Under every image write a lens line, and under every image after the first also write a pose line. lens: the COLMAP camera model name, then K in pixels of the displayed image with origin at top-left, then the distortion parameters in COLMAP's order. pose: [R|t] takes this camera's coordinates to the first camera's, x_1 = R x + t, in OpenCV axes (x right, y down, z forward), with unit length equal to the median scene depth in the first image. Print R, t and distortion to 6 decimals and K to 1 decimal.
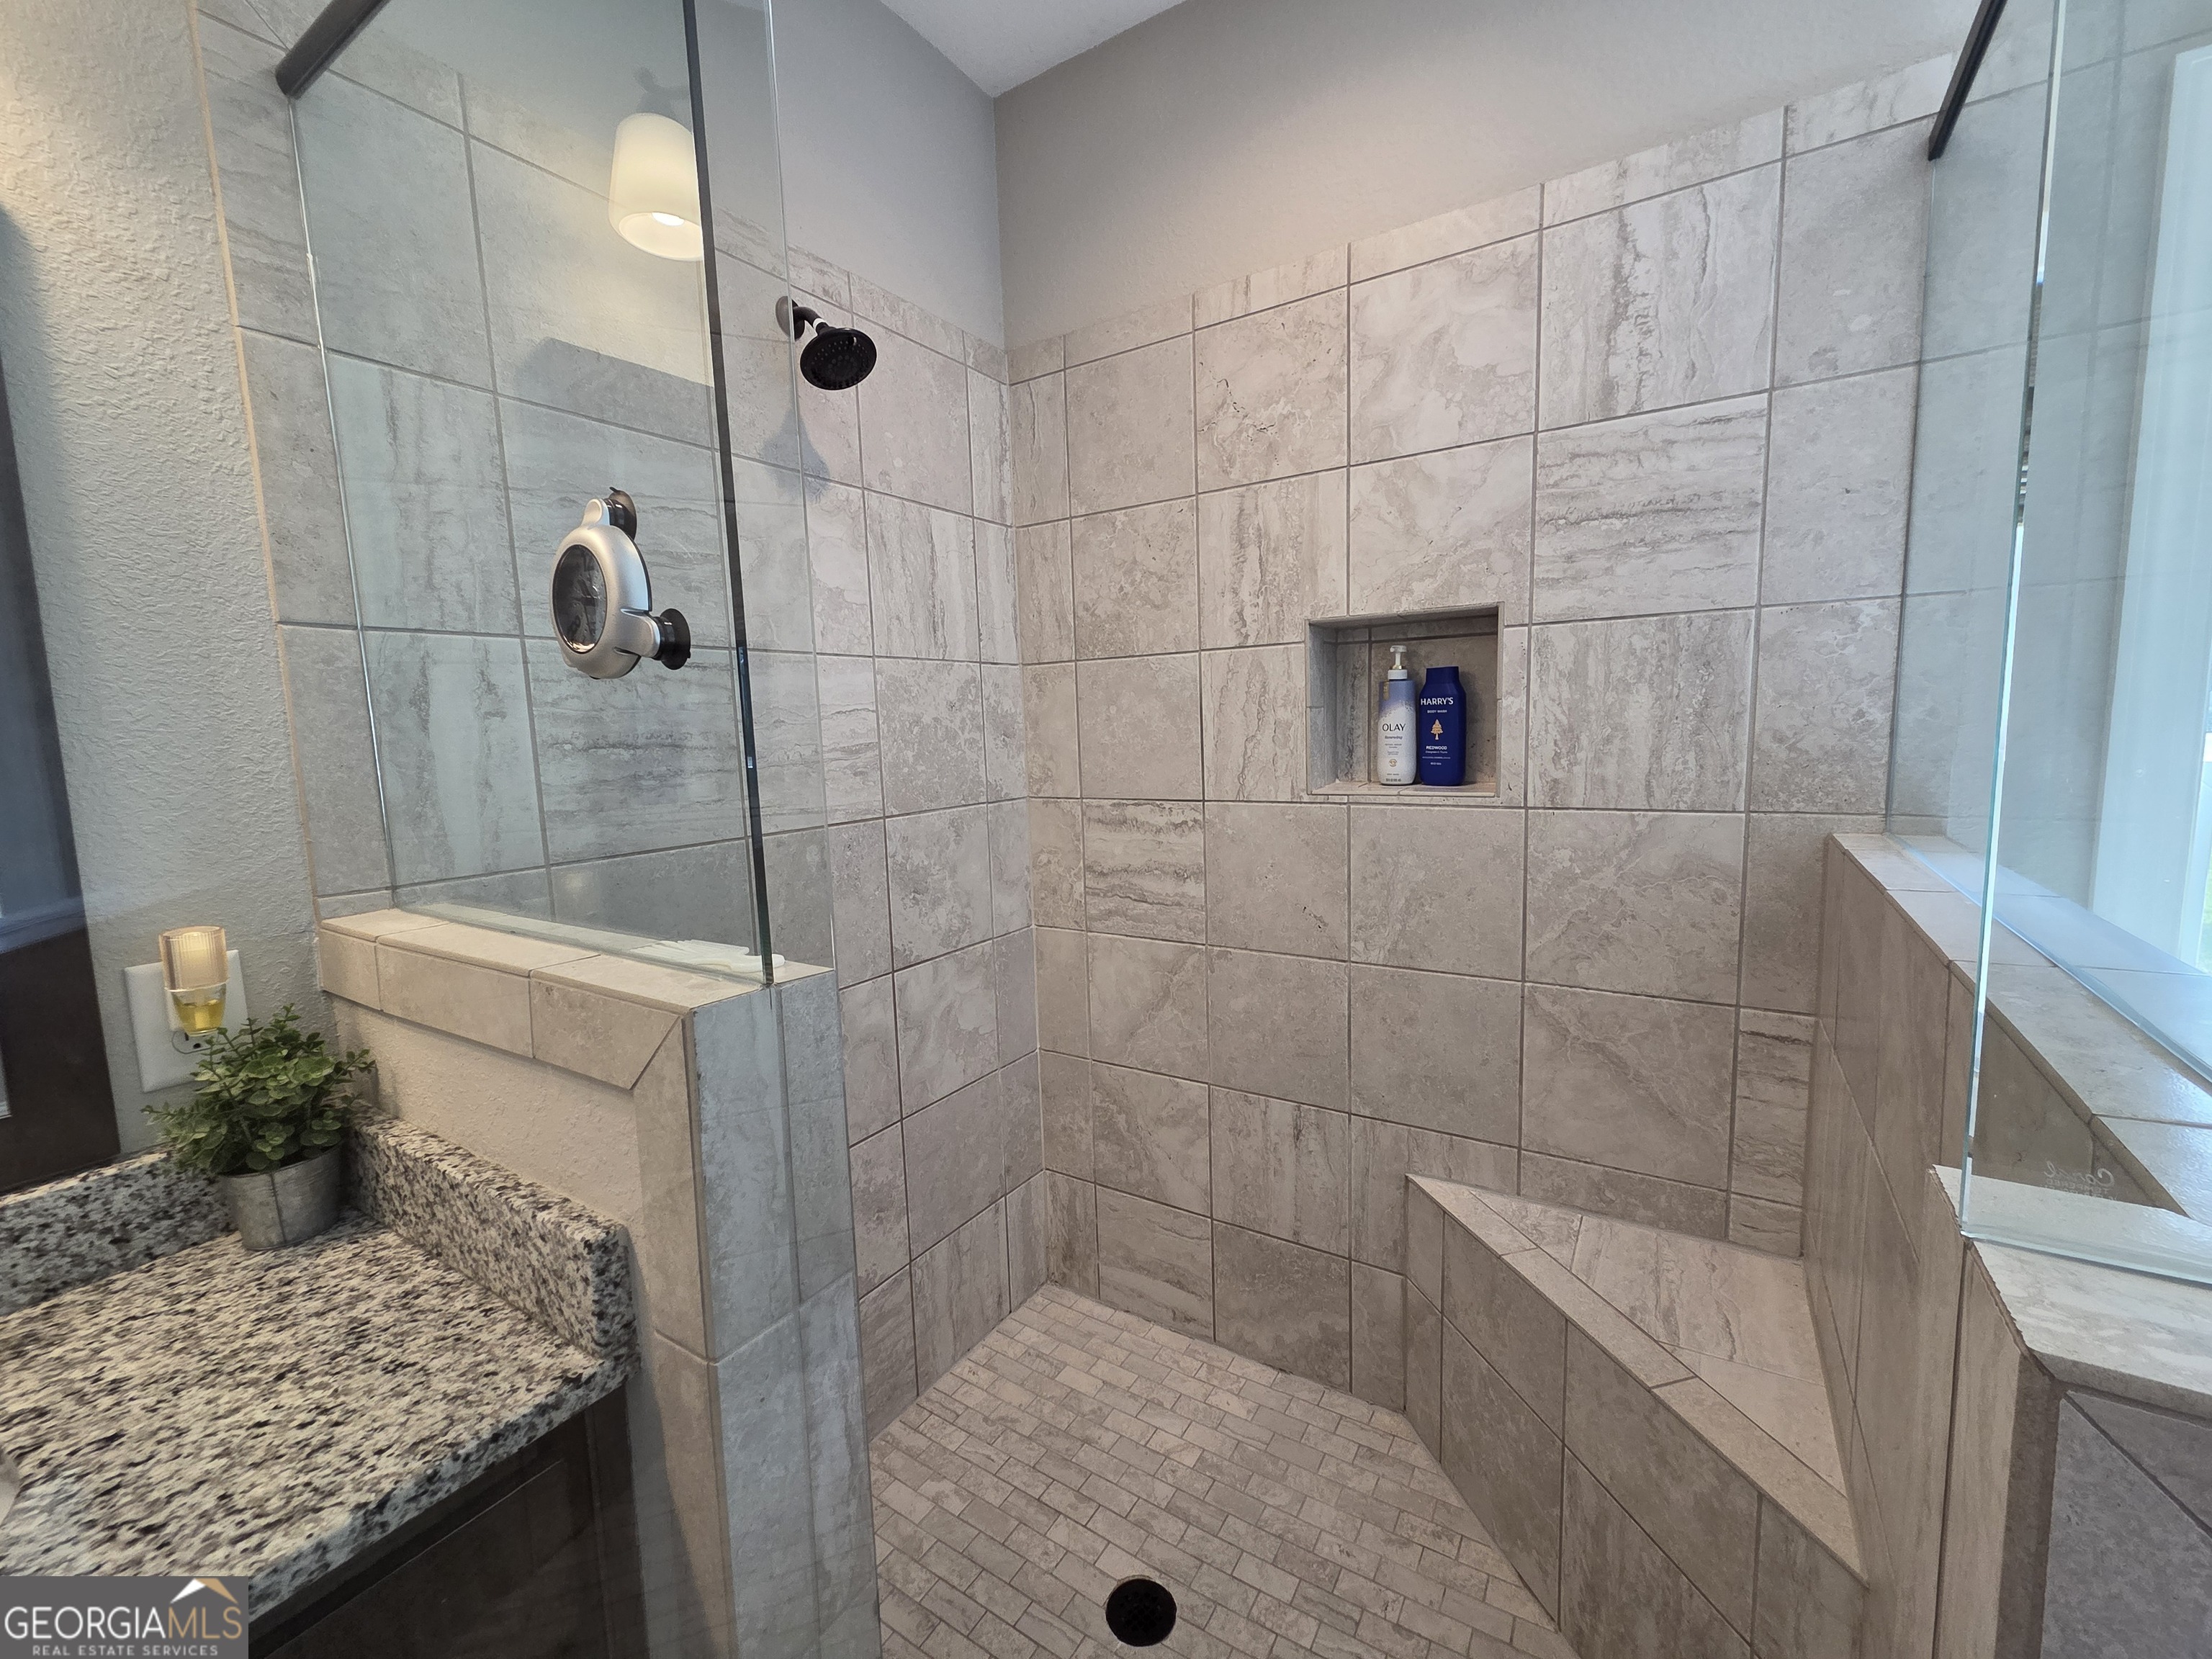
lens RADIAL K [[911.3, 0, 1105.2], [0, 911.3, 829.0], [0, 0, 1]] dist [0.006566, 0.000256]
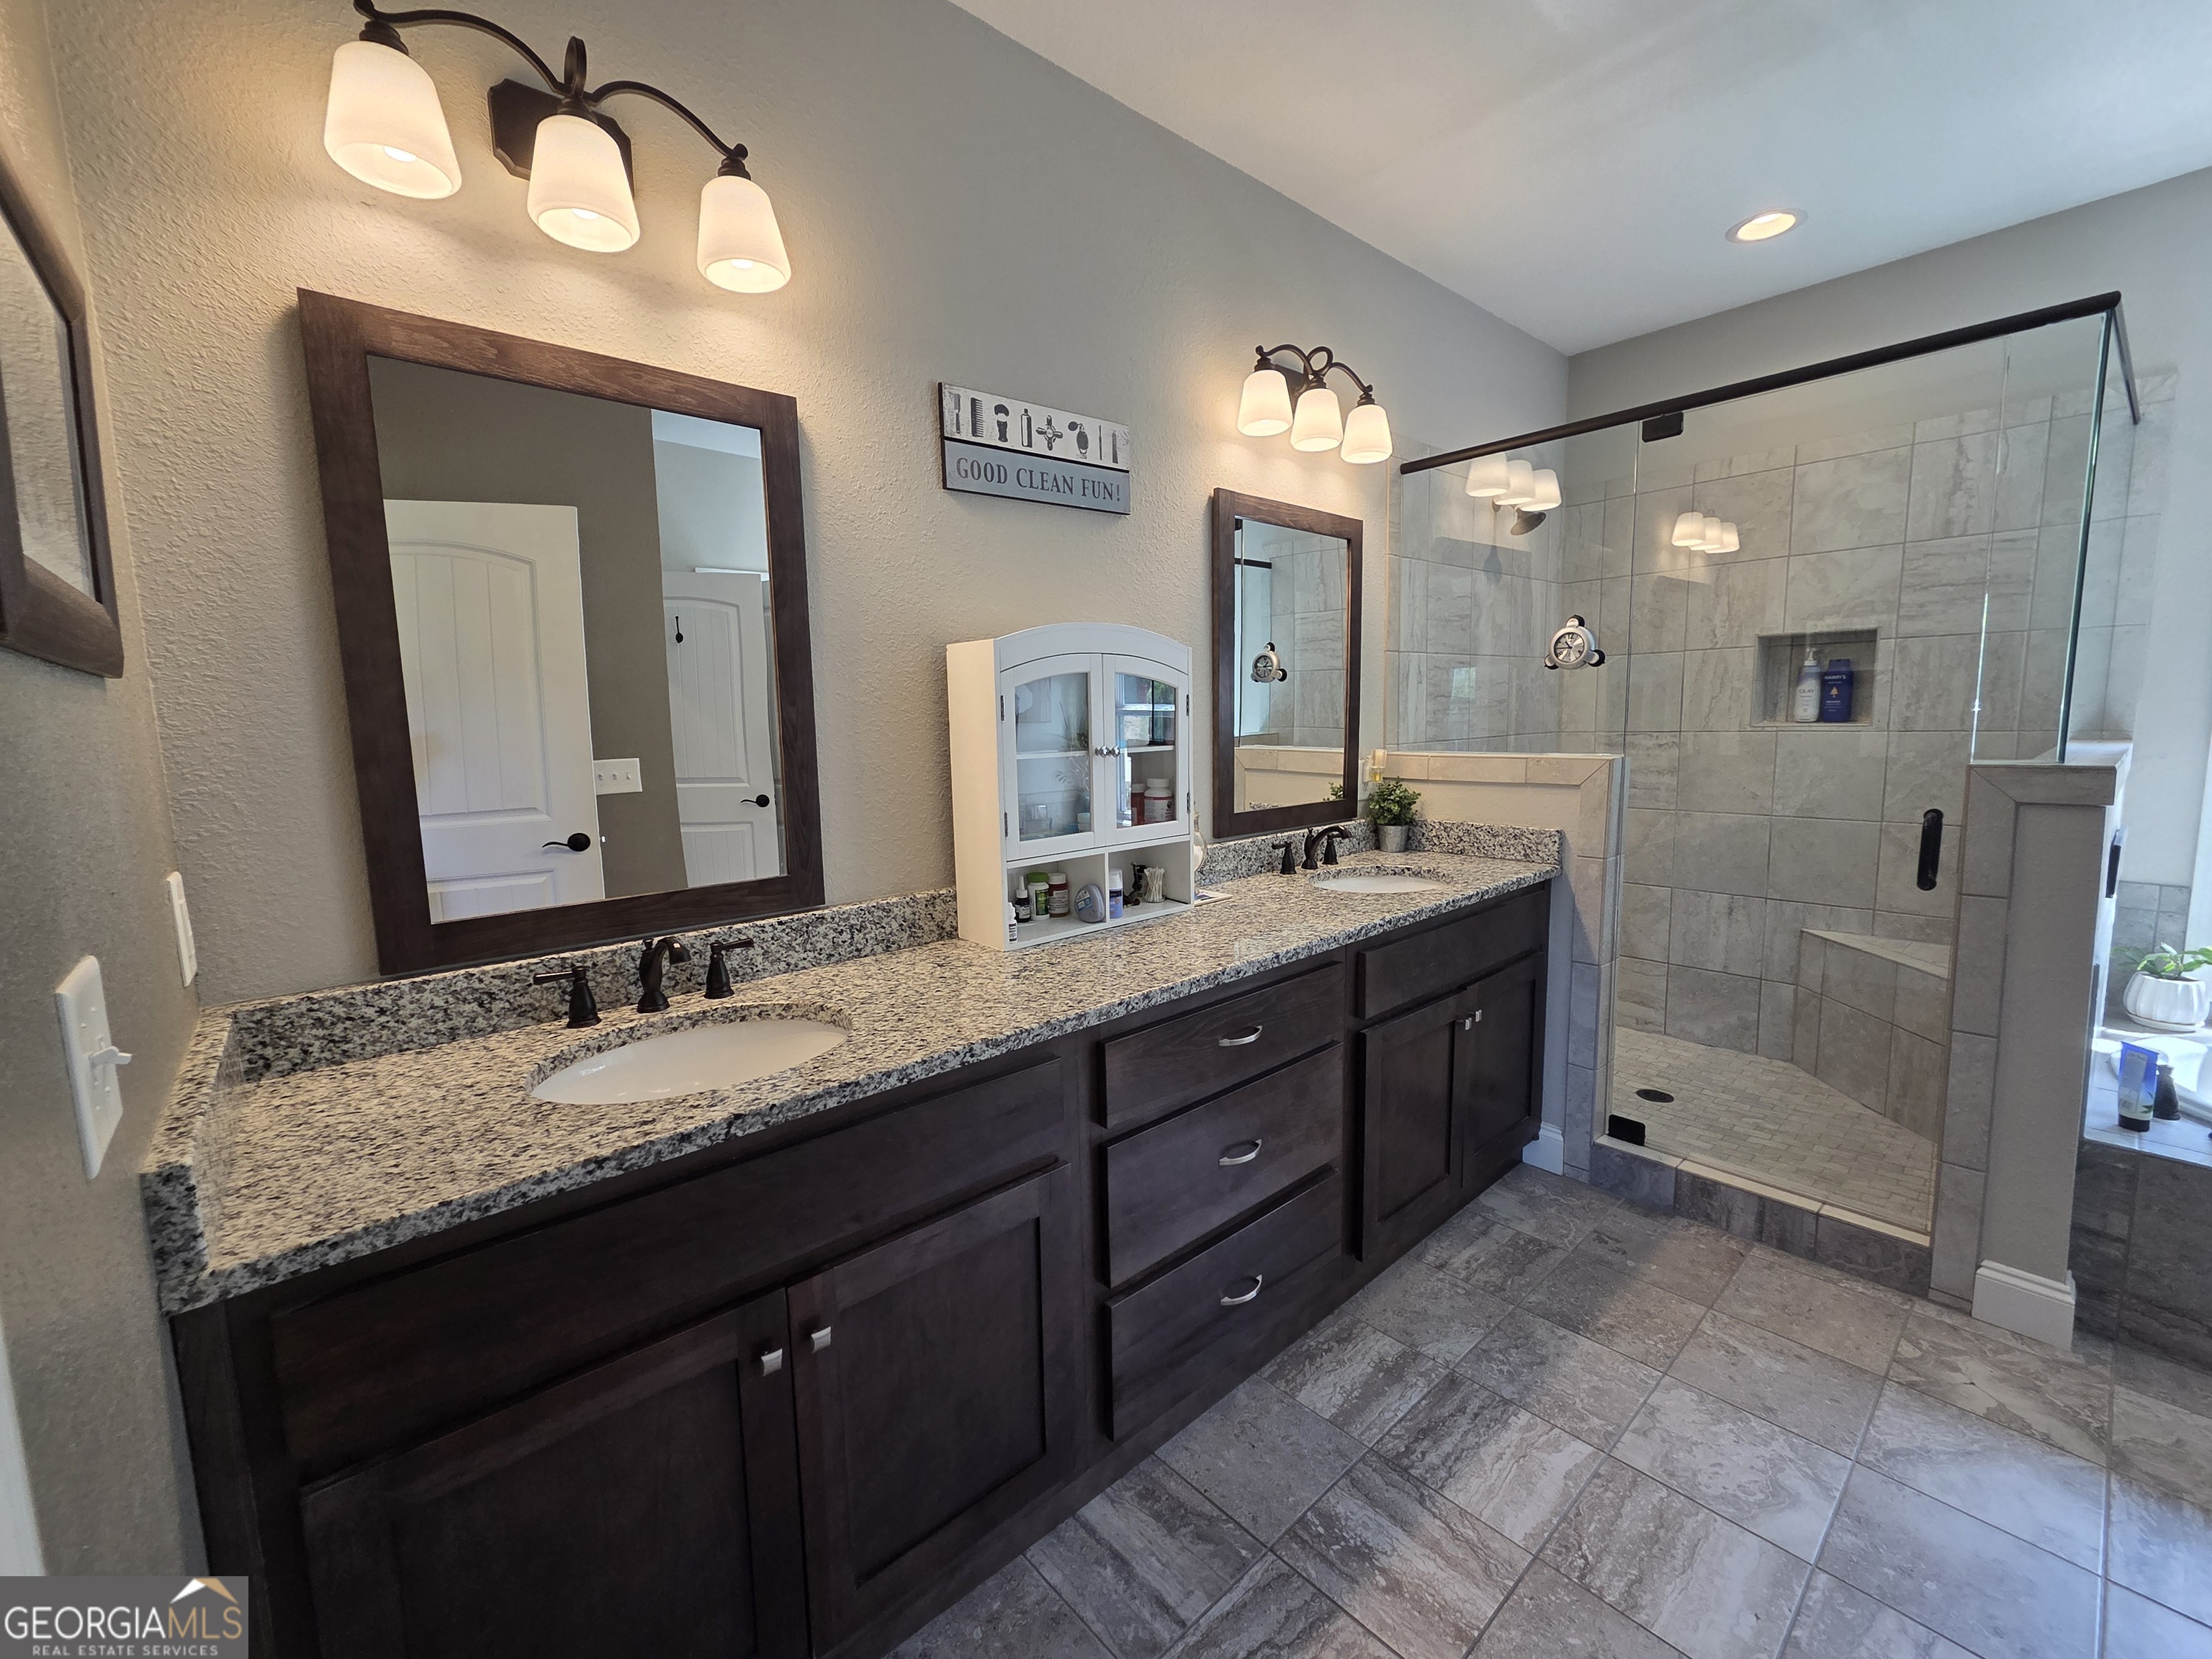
lens RADIAL K [[911.3, 0, 1104.8], [0, 911.3, 821.7], [0, 0, 1]] dist [0.006566, 0.000256]
pose [[0.959812, 0.043553, -0.277245, -0.575605], [-0.040489, 0.999039, 0.016772, 0.197156], [0.277709, -0.004873, 0.960653, -1.301716]]
